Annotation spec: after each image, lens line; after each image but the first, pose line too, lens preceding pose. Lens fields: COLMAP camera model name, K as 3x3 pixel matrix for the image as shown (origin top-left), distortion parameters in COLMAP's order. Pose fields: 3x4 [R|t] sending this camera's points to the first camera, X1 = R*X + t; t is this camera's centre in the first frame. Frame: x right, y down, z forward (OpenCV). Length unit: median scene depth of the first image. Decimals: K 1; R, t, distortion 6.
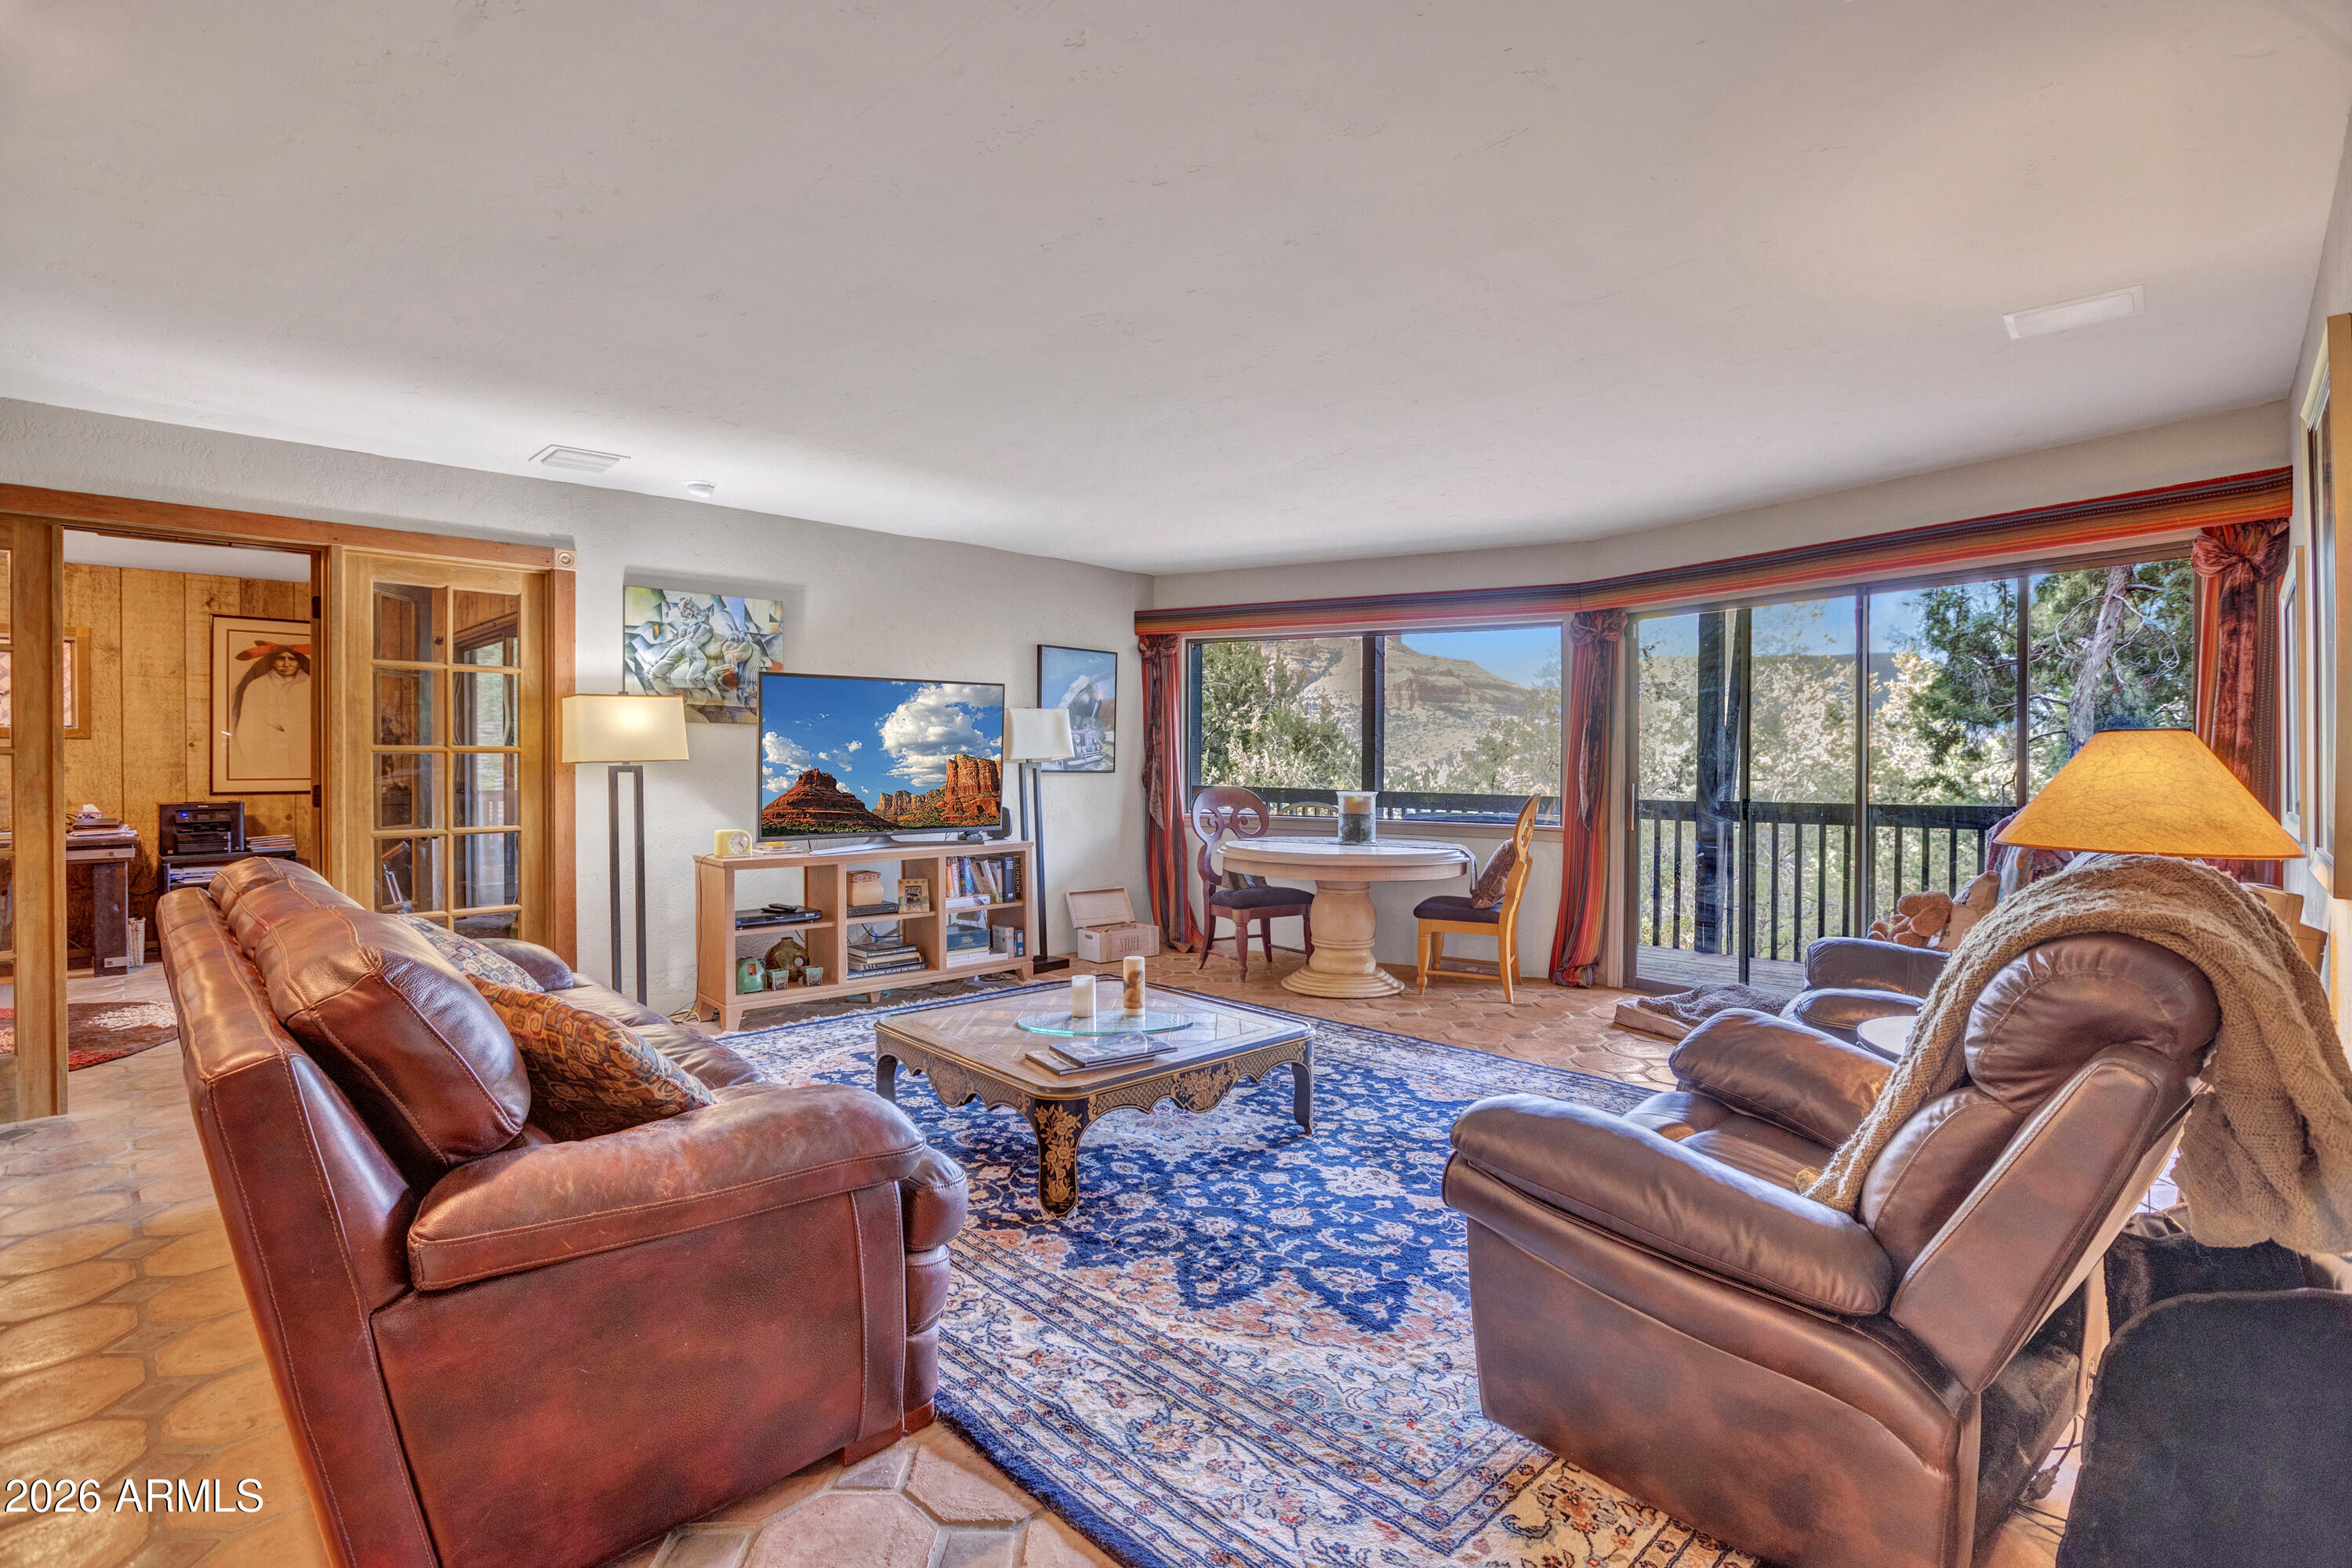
lens RADIAL K [[1111.2, 0, 1165.6], [0, 1111.2, 760.4], [0, 0, 1]] dist [-0.031586, 0.000527]
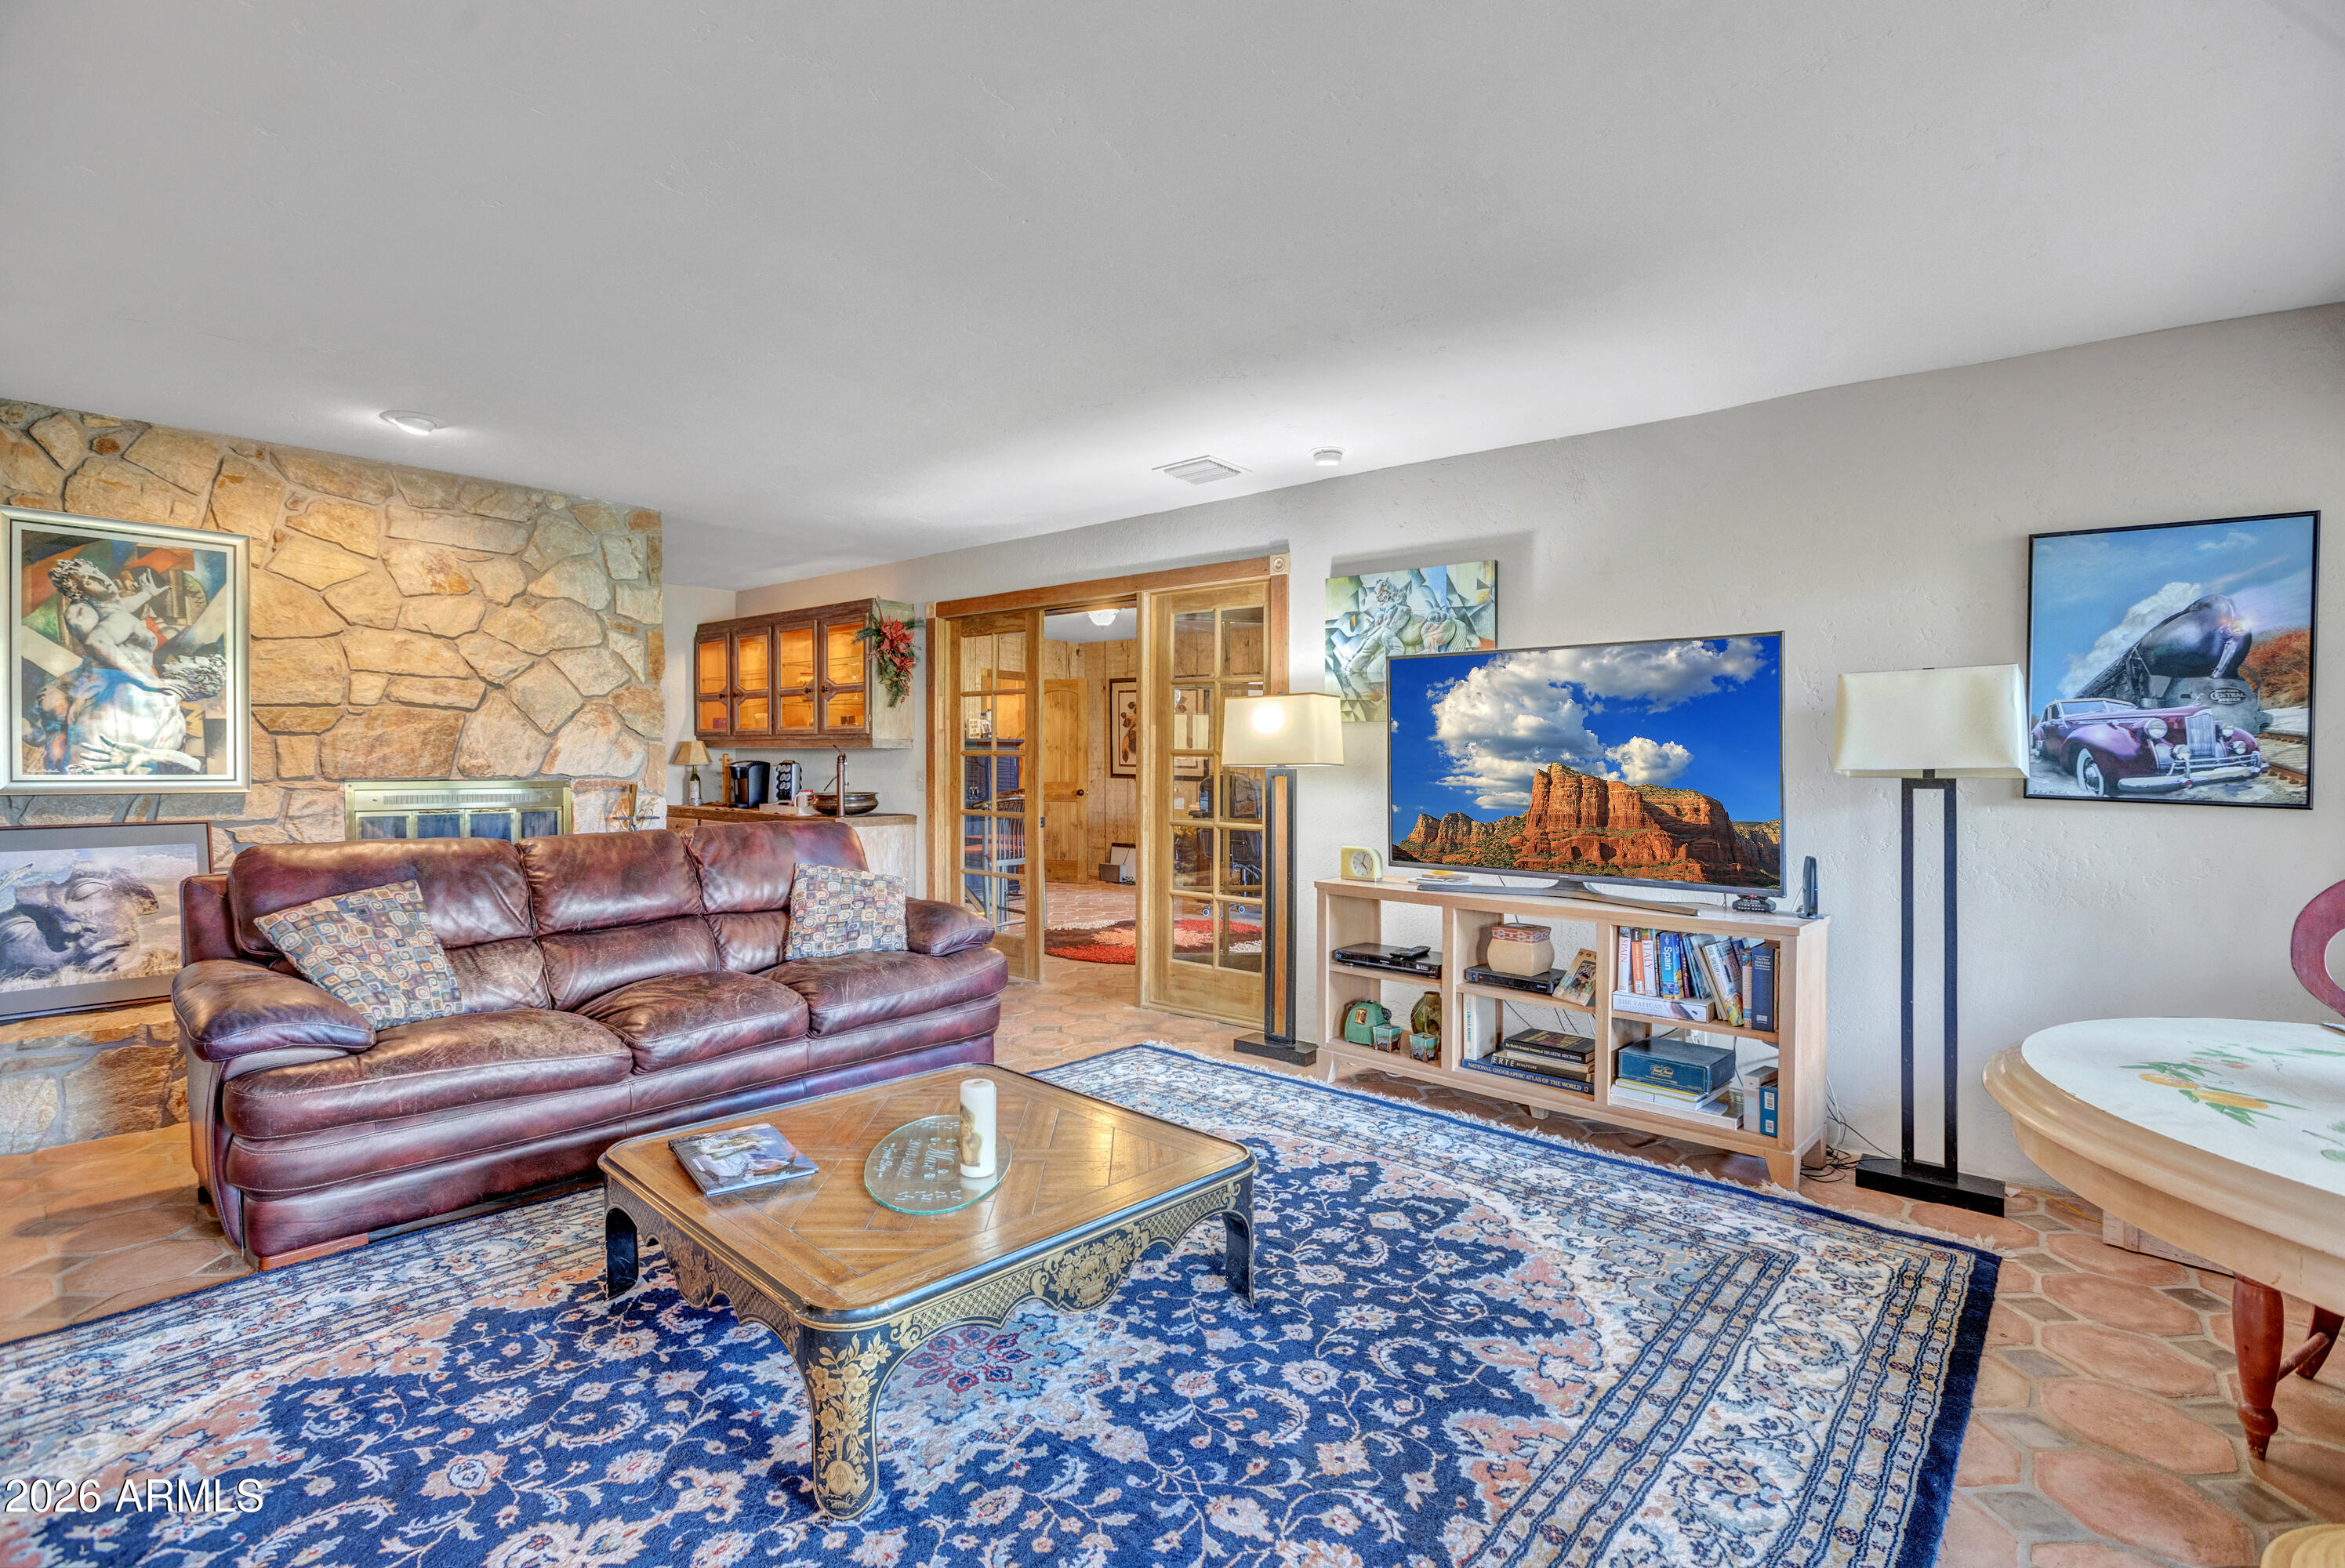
lens RADIAL K [[1107.8, 0, 1162.1], [0, 1107.8, 760.4], [0, 0, 1]] dist [-0.031586, 0.000527]
pose [[0.068167, -0.000991, -0.997673, 0.465151], [-0.015894, 0.999872, -0.002079, 0.001256], [0.997547, 0.015999, 0.068143, 0.832121]]
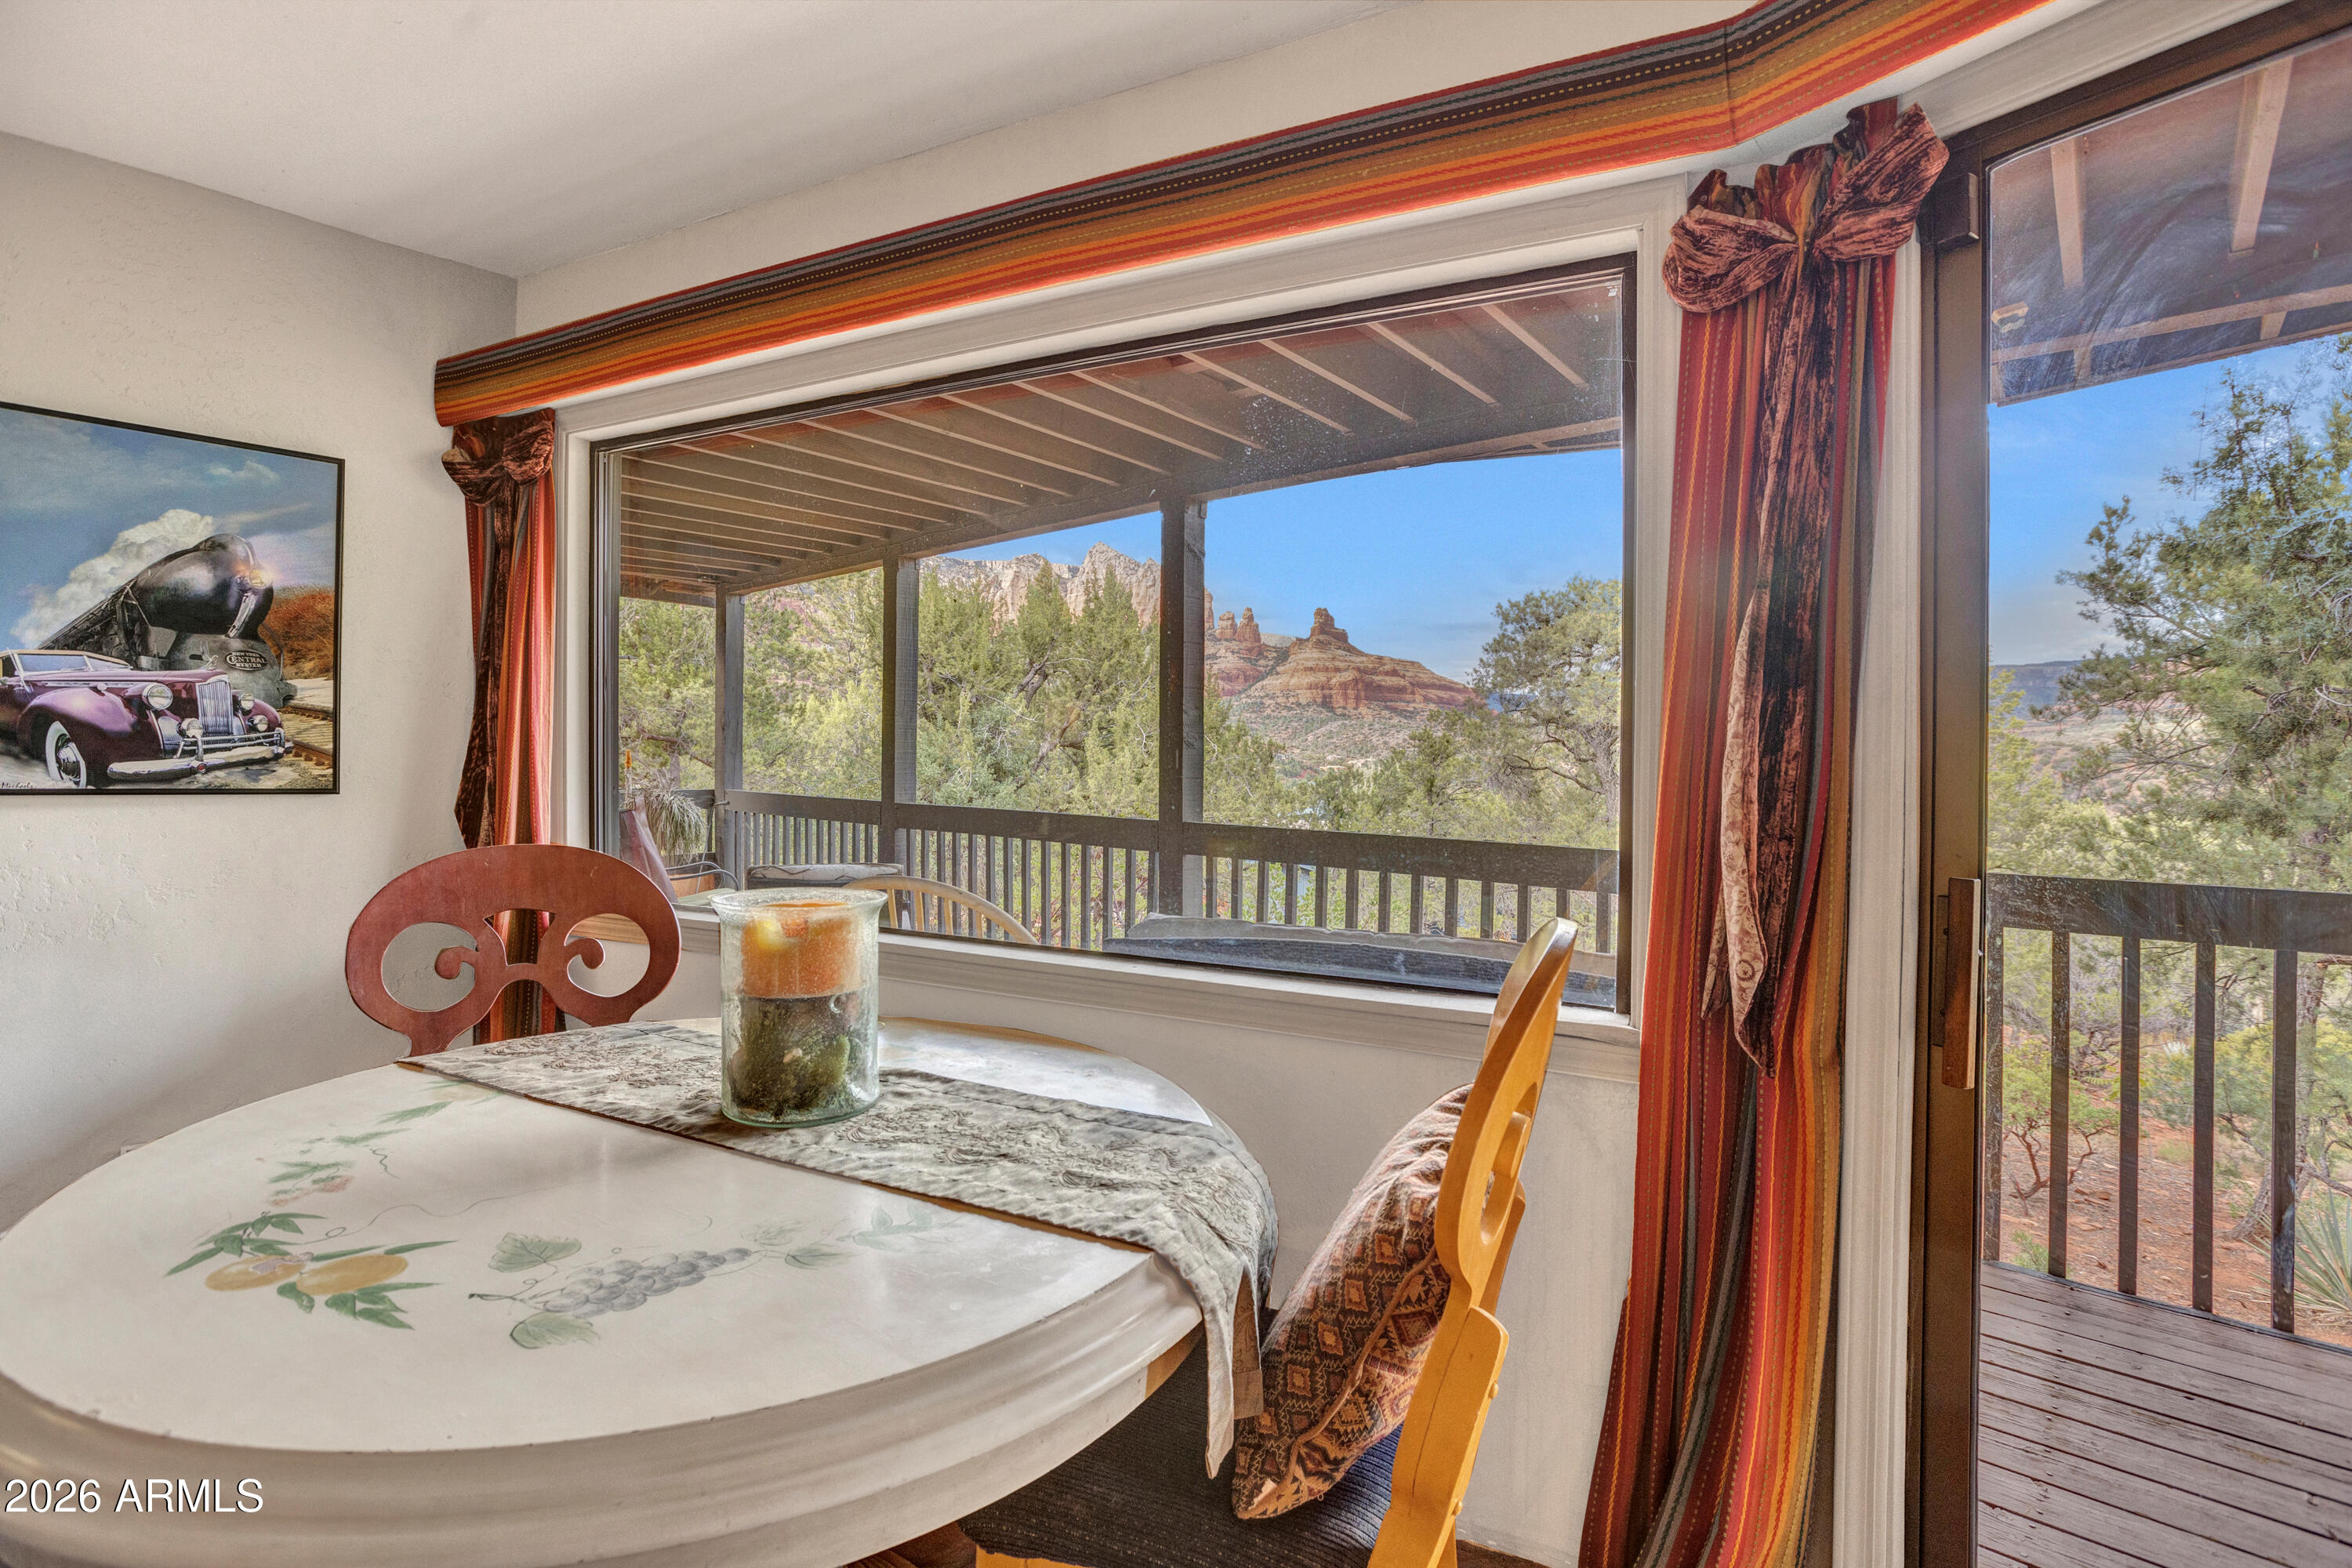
lens RADIAL K [[1069.6, 0, 1144.9], [0, 1069.6, 776.8], [0, 0, 1]] dist [-0.025342, 0.000157]
pose [[0.999789, 0.006102, 0.019600, 0.310966], [-0.006449, 0.999822, 0.017710, -0.003167], [-0.019489, -0.017832, 0.999651, 0.975061]]
